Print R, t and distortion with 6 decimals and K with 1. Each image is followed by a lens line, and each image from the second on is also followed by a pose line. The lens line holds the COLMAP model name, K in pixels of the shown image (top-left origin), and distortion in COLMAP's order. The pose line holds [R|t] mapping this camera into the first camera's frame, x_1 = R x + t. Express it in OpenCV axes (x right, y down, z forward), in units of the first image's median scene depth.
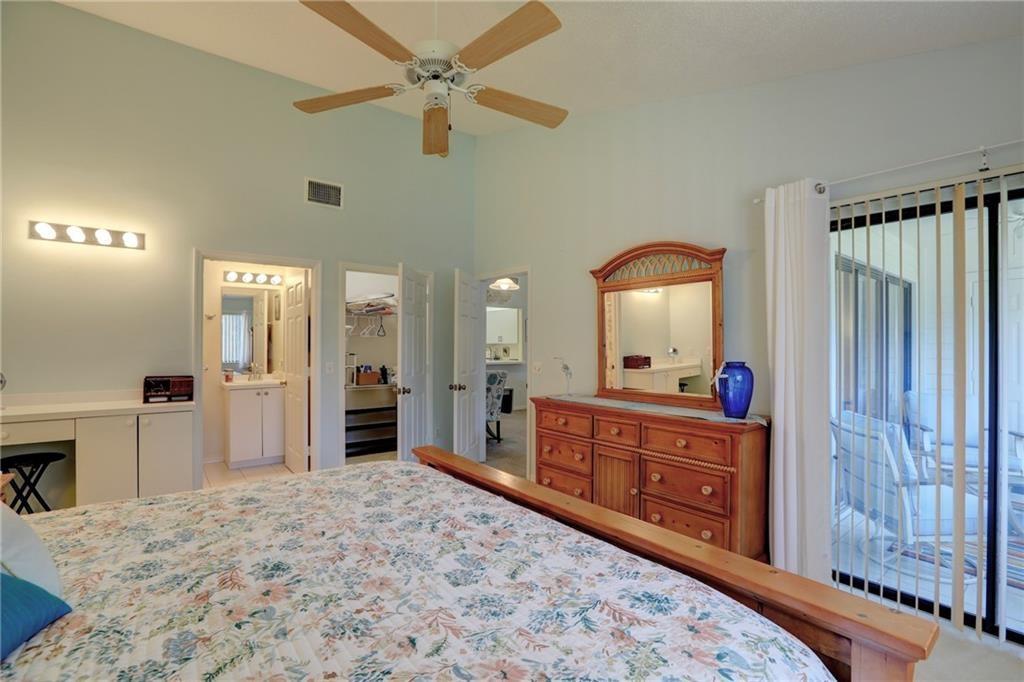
lens RADIAL K [[465.4, 0, 512.3], [0, 465.4, 343.7], [0, 0, 1]] dist [-0.054699, 0.020338]
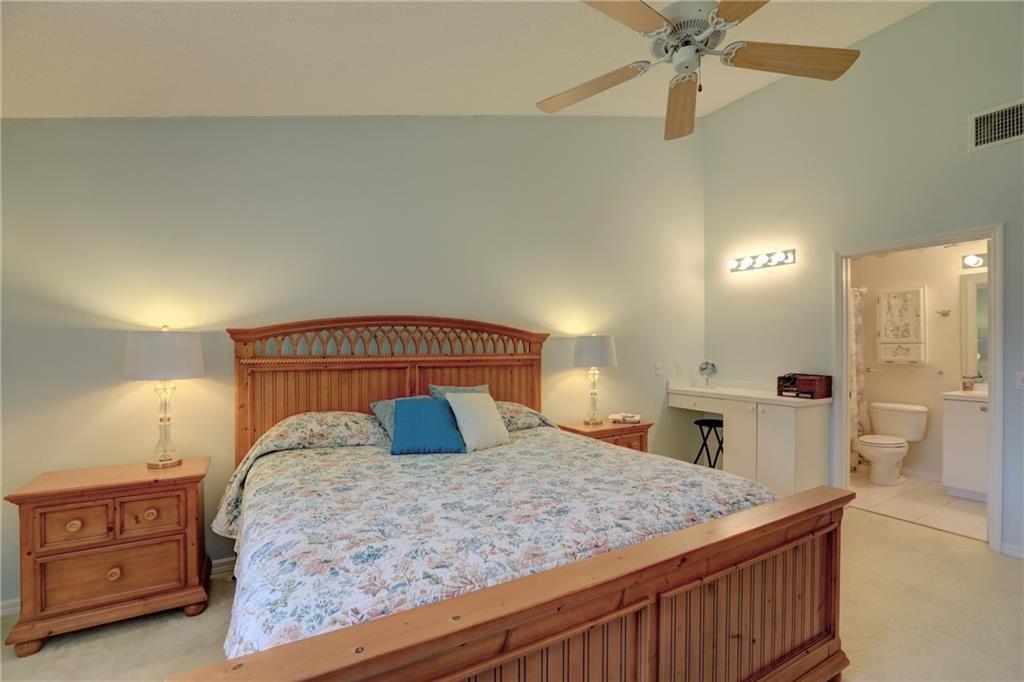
lens RADIAL K [[465.4, 0, 512.3], [0, 465.4, 343.7], [0, 0, 1]] dist [-0.054699, 0.020338]
pose [[-0.146376, -0.005270, -0.989215, 0.777223], [0.004994, 0.999969, -0.006066, 0.000451], [0.989216, -0.005829, -0.146345, 0.823349]]
